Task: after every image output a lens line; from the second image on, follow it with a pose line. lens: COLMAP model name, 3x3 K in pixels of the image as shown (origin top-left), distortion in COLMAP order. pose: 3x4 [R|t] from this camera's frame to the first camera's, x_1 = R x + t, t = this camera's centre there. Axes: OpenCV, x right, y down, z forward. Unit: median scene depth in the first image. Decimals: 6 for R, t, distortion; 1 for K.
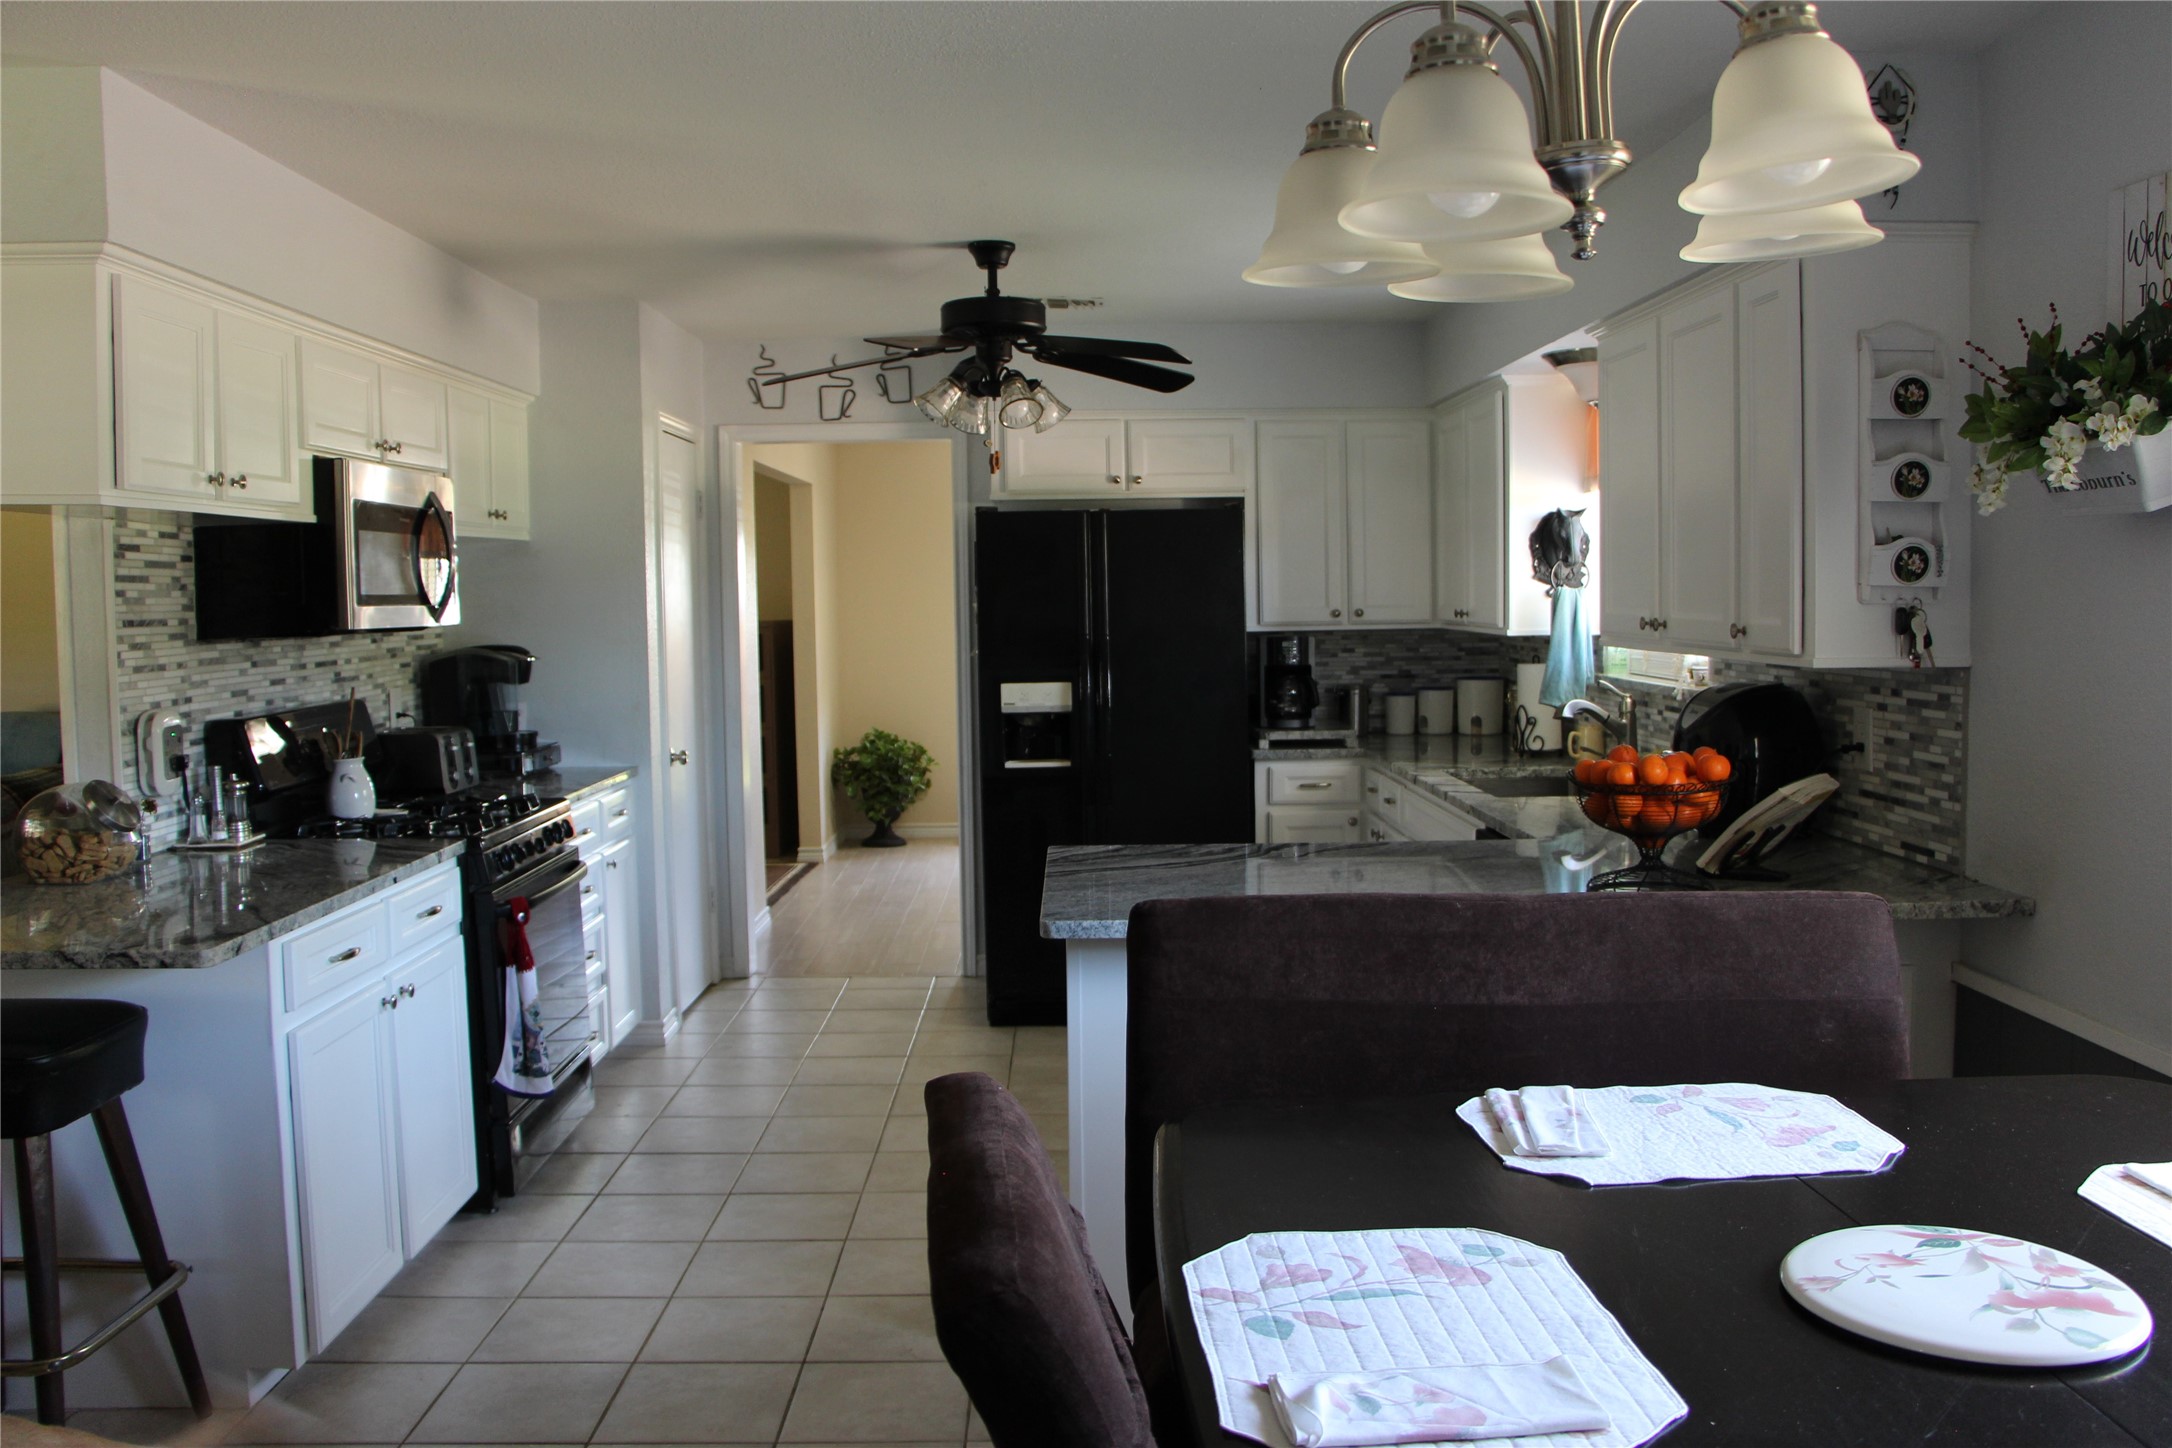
lens RADIAL K [[1774.6, 0, 1116.7], [0, 1774.6, 705.0], [0, 0, 1]] dist [-0.187719, 0.153112]
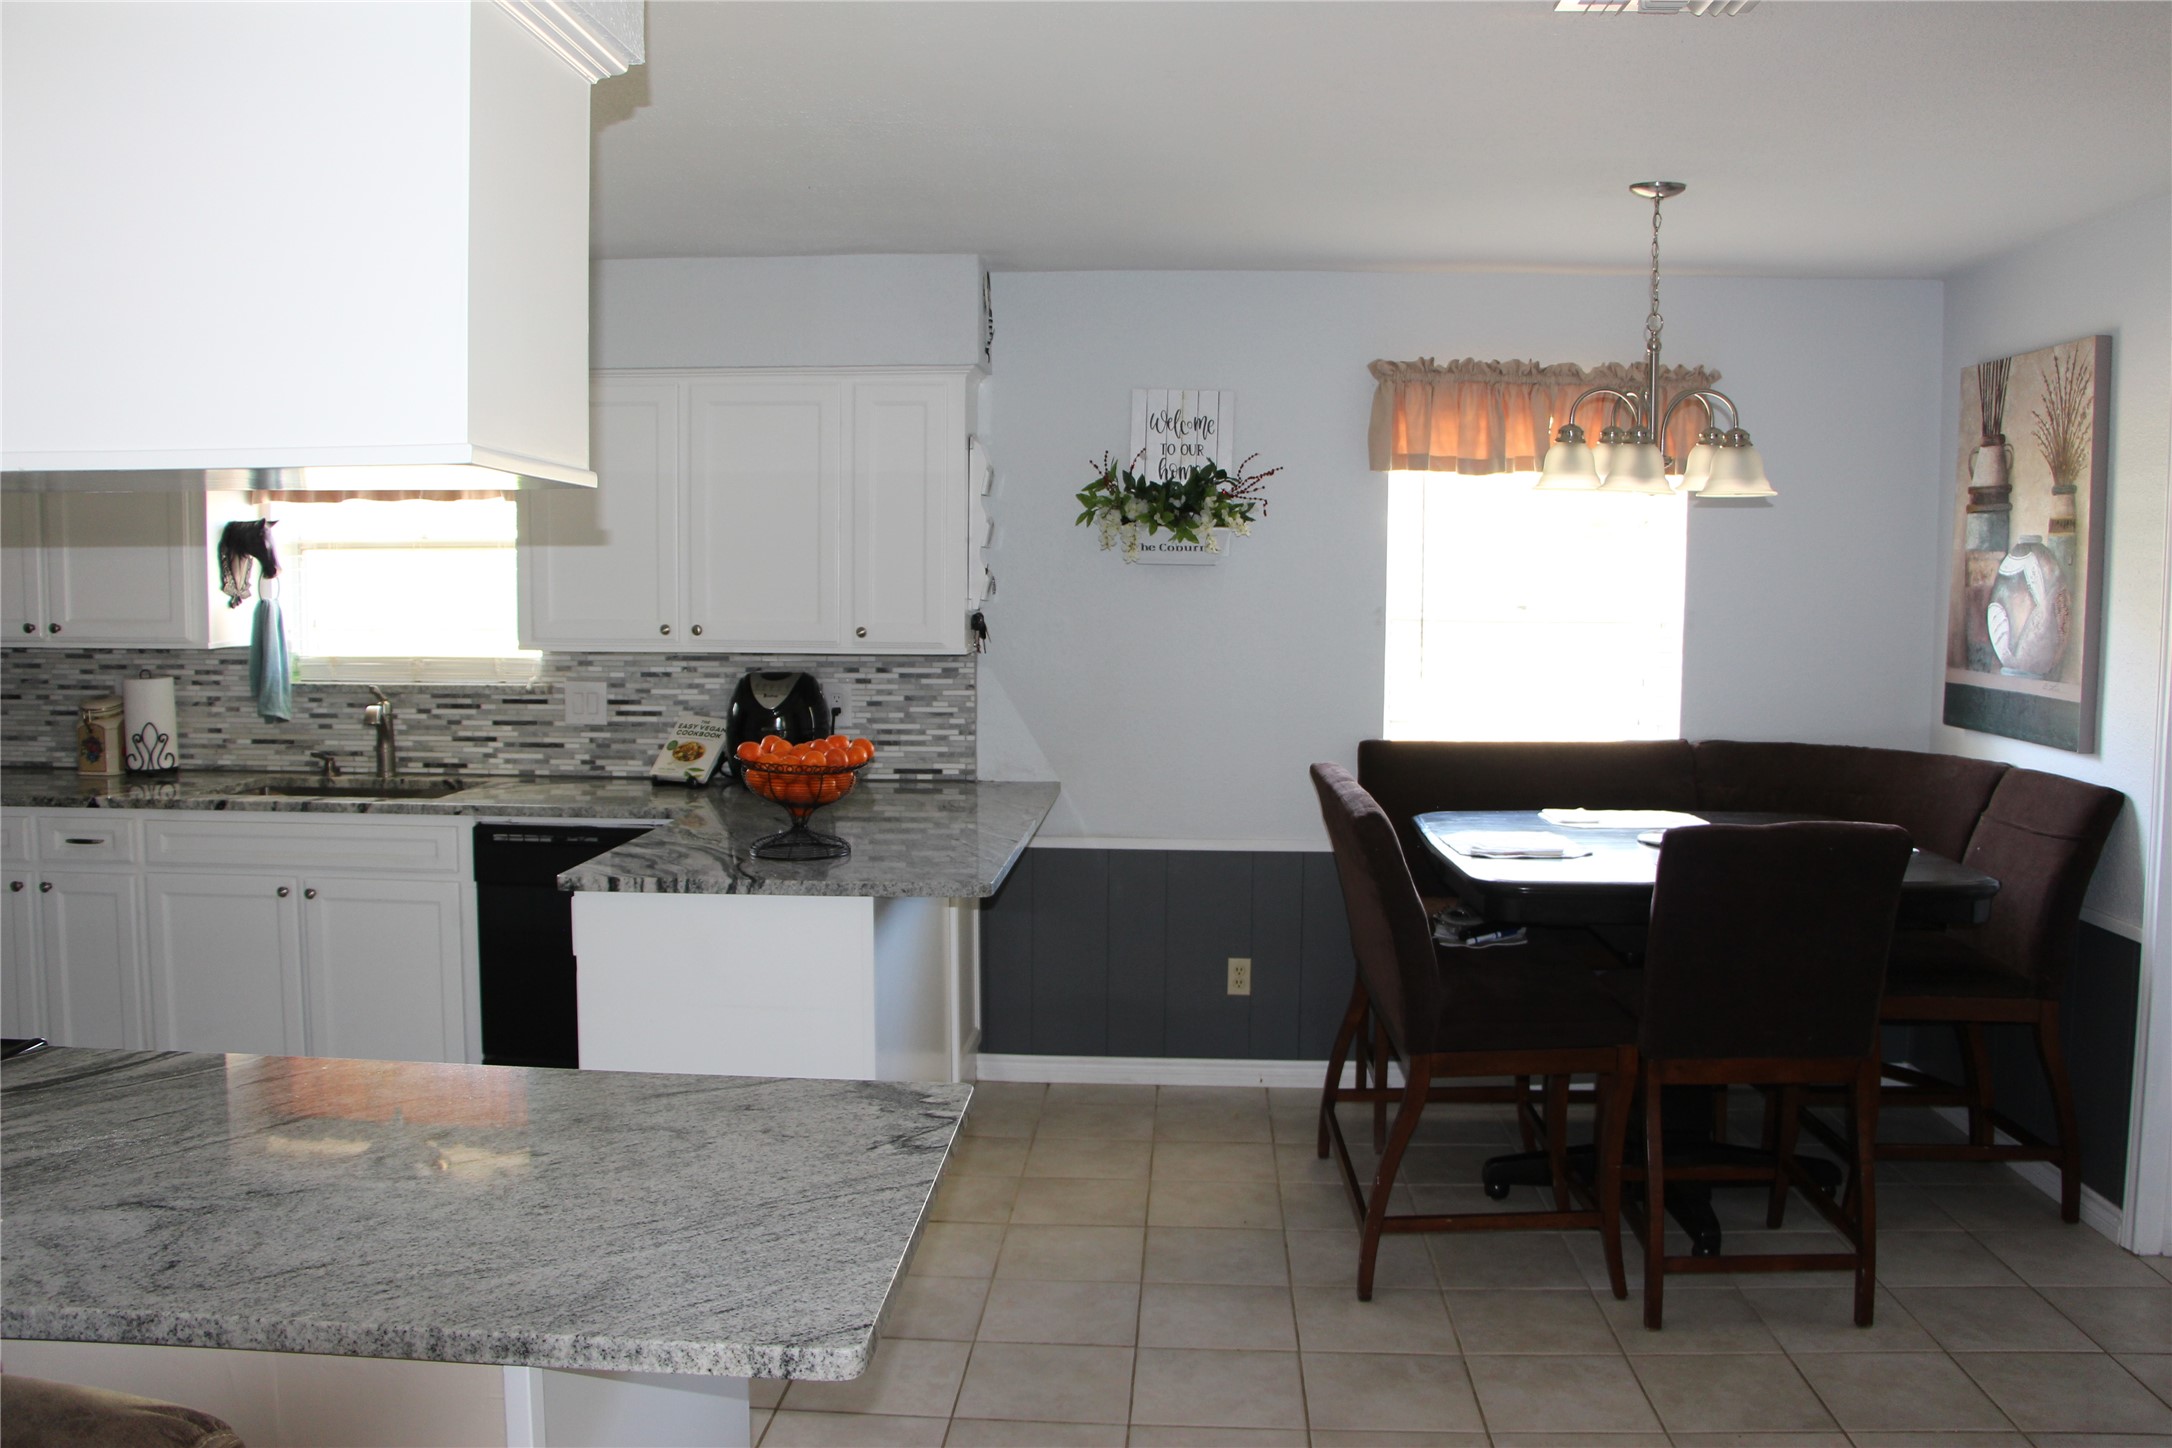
lens RADIAL K [[1774.6, 0, 1116.7], [0, 1774.6, 705.0], [0, 0, 1]] dist [-0.187719, 0.153112]
pose [[0.075951, -0.067711, 0.994810, -0.754417], [0.056328, 0.996390, 0.063518, -0.045068], [-0.995519, 0.051212, 0.079491, 0.485432]]
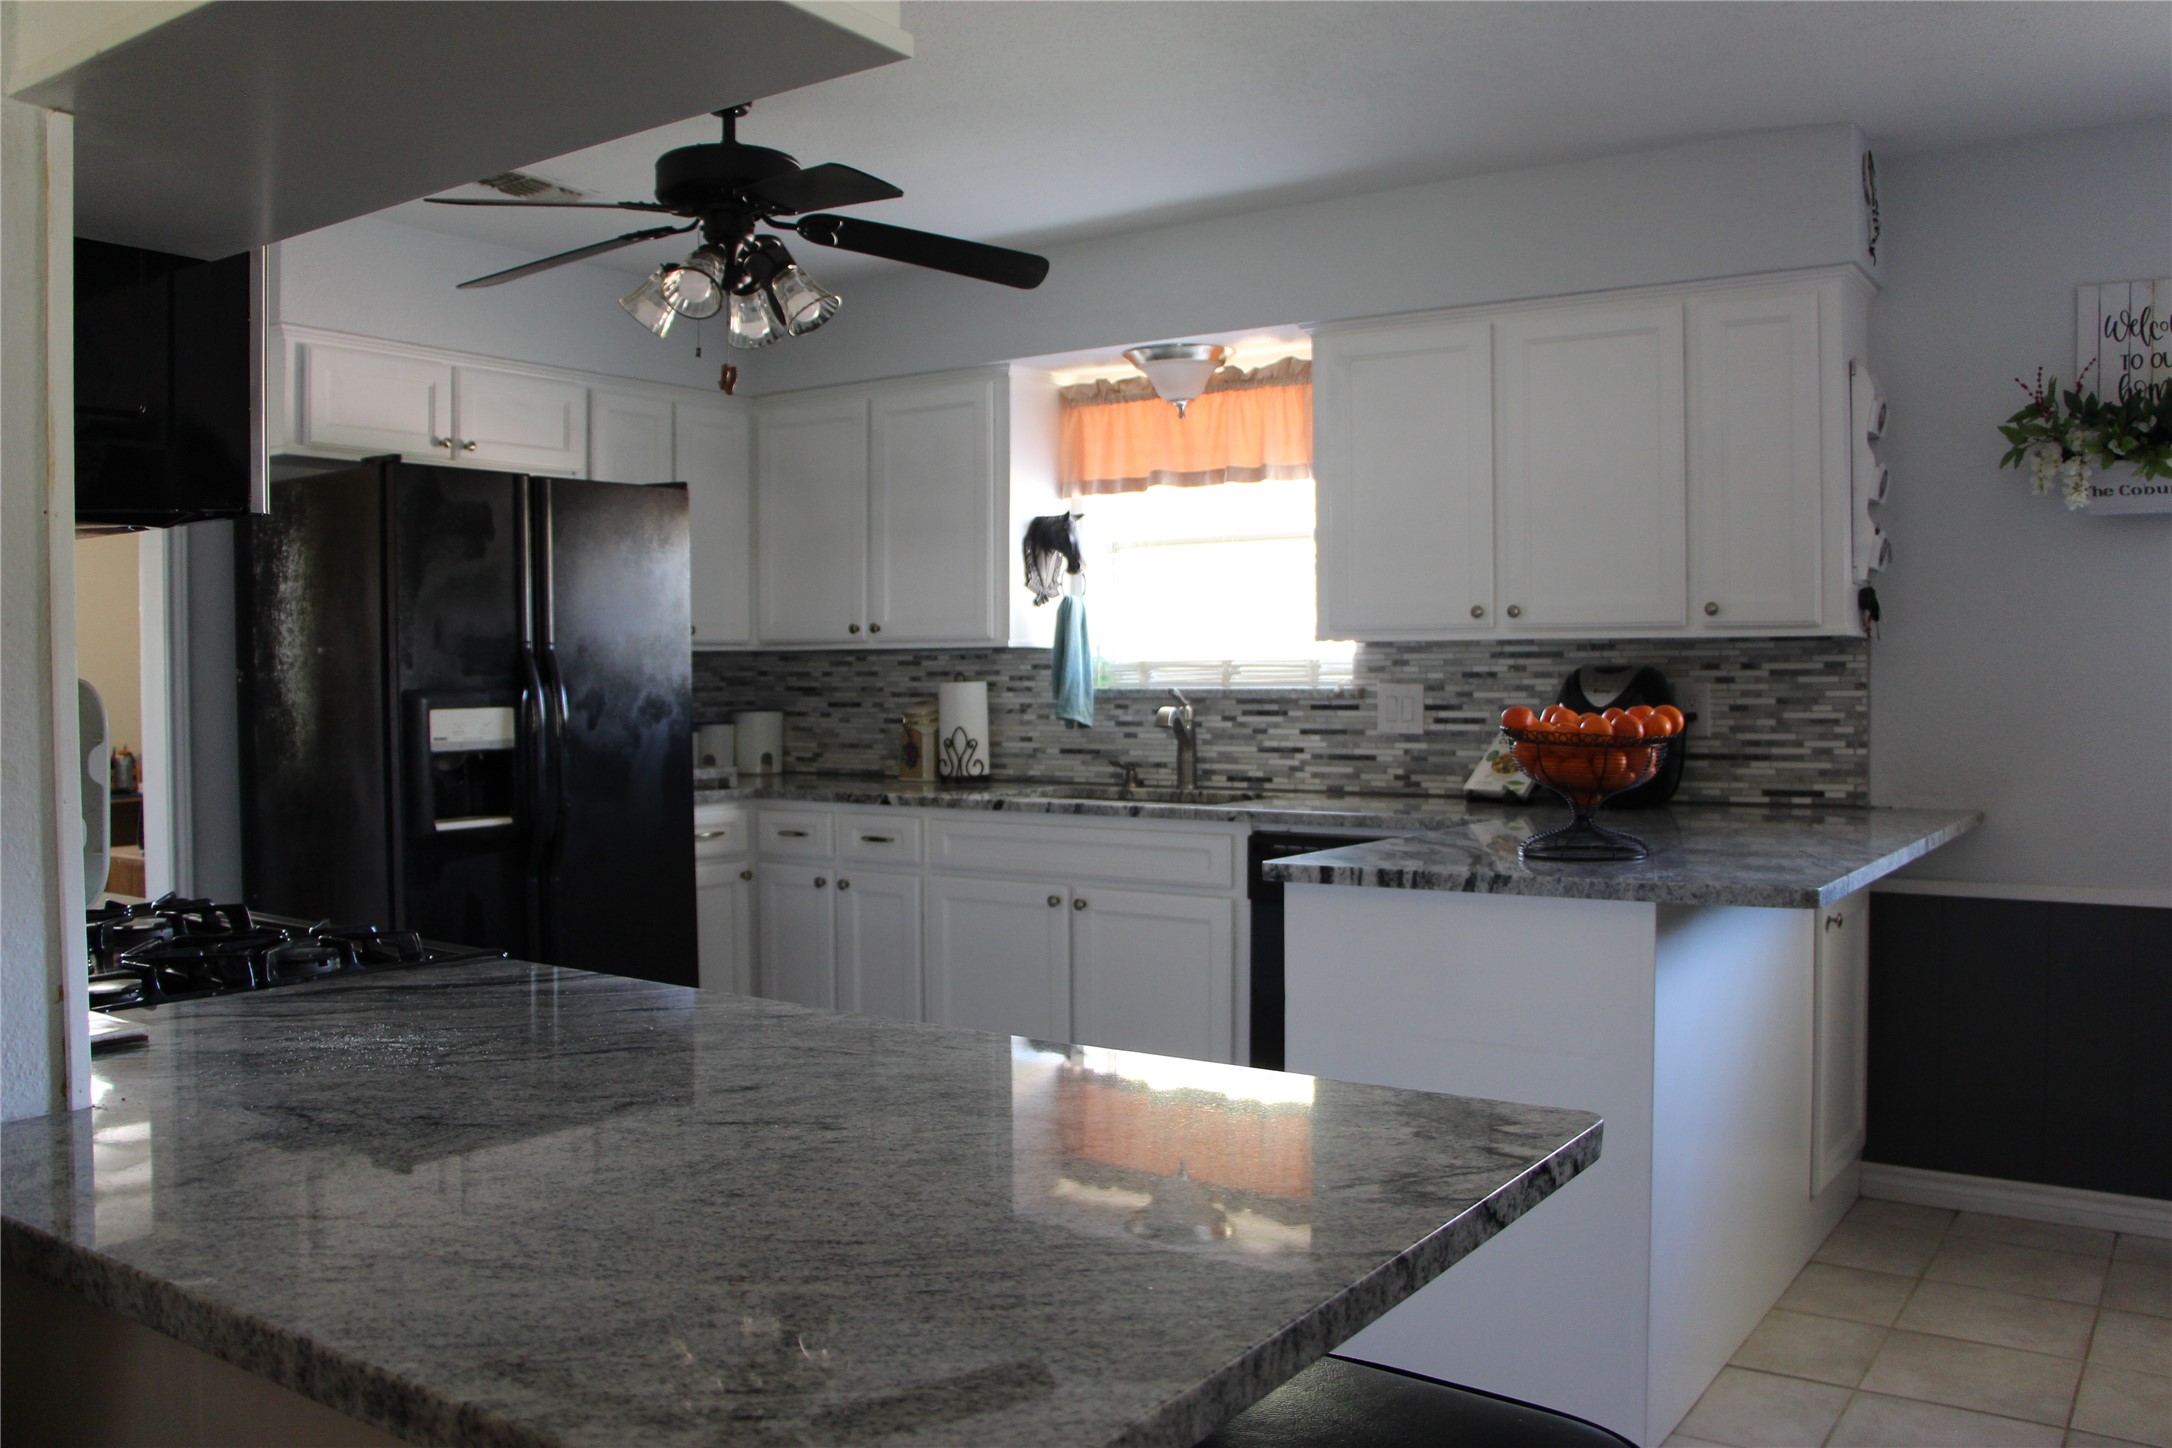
lens RADIAL K [[1774.6, 0, 1116.7], [0, 1774.6, 705.0], [0, 0, 1]] dist [-0.187719, 0.153112]
pose [[0.584192, -0.004409, 0.811603, -0.557436], [0.049887, 0.998289, -0.030485, 0.024664], [-0.810080, 0.058298, 0.583413, 0.468643]]
